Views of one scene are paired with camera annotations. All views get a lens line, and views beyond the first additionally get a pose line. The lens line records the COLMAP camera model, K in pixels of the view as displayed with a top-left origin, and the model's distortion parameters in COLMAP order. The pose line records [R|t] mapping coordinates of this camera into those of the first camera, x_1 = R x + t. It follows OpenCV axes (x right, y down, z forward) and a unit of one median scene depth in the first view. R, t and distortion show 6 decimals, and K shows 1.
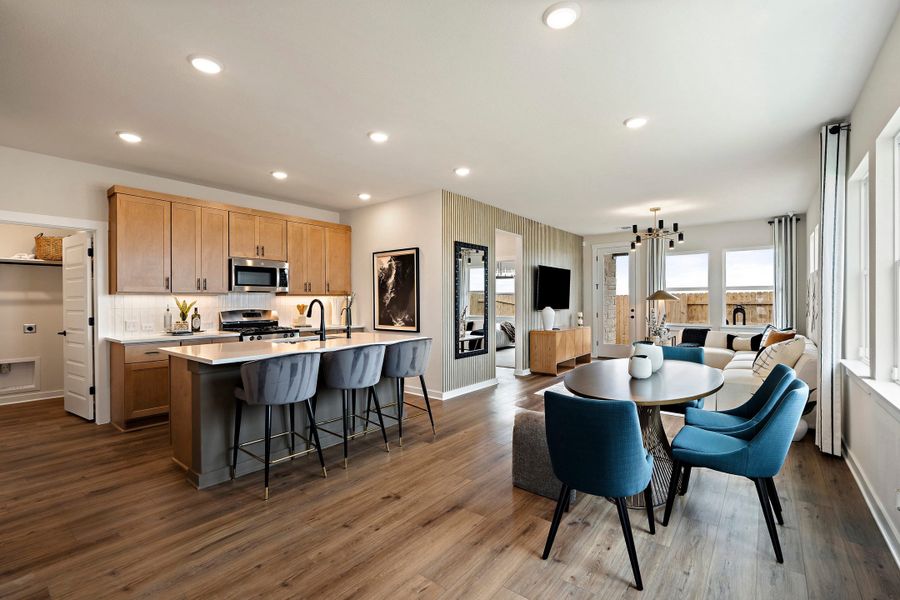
lens RADIAL K [[396.8, 0, 448.6], [0, 396.8, 300.0], [0, 0, 1]] dist [-0.000137, 0.000871]
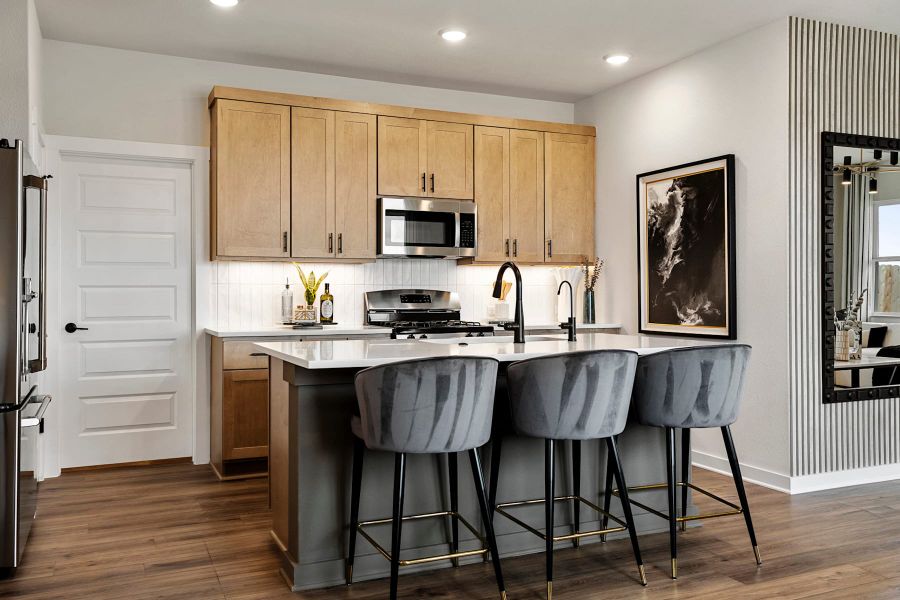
lens RADIAL K [[762.2, 0, 450.6], [0, 762.2, 287.9], [0, 0, 1]] dist [0.031454, -0.003291]
pose [[0.893077, -0.000160, -0.449905, 0.036187], [-0.000708, 0.999998, -0.001762, 0.028292], [0.449904, 0.001892, 0.893075, 0.073739]]
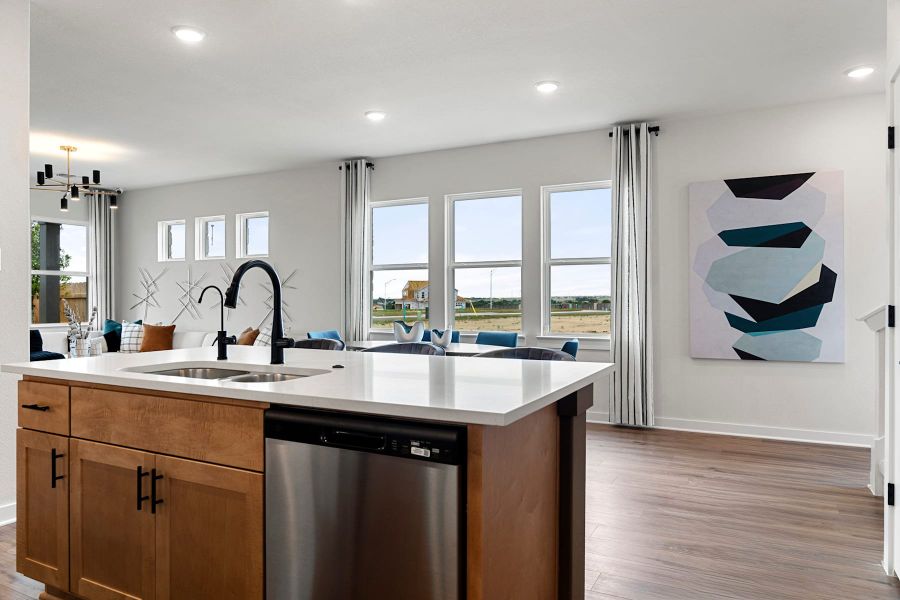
lens RADIAL K [[609.4, 0, 449.5], [0, 609.4, 295.3], [0, 0, 1]] dist [-0.015572, -0.000186]
pose [[-0.191149, 0.006925, 0.981537, -0.833066], [-0.001048, 0.999973, -0.007259, 0.031436], [-0.981560, -0.002416, -0.191137, 0.779748]]
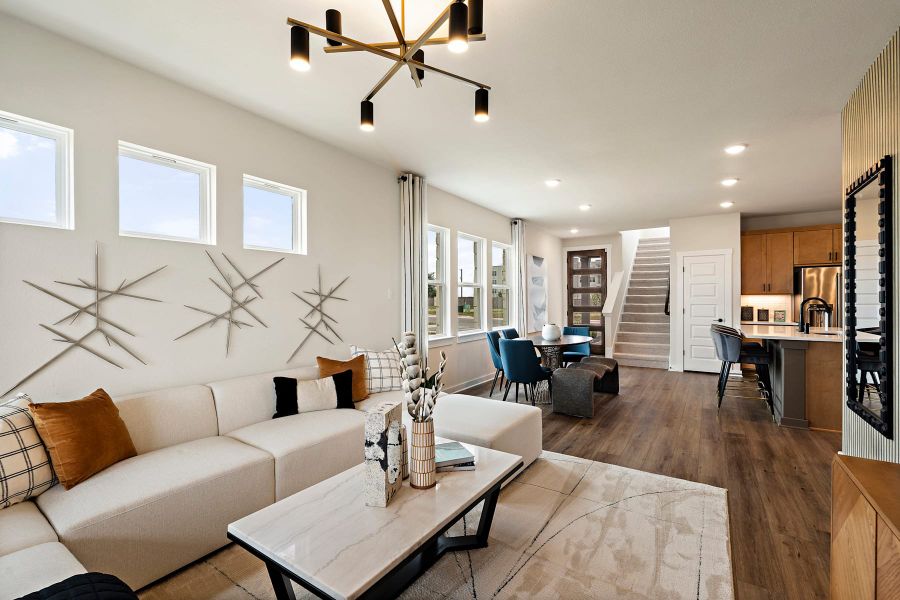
lens RADIAL K [[392.9, 0, 454.4], [0, 392.9, 298.4], [0, 0, 1]] dist [-0.000454, 0.000062]
pose [[-0.995053, 0.002753, -0.099309, 0.706079], [0.003459, 0.999970, -0.006940, 0.003948], [0.099287, -0.007249, -0.995032, 1.738849]]
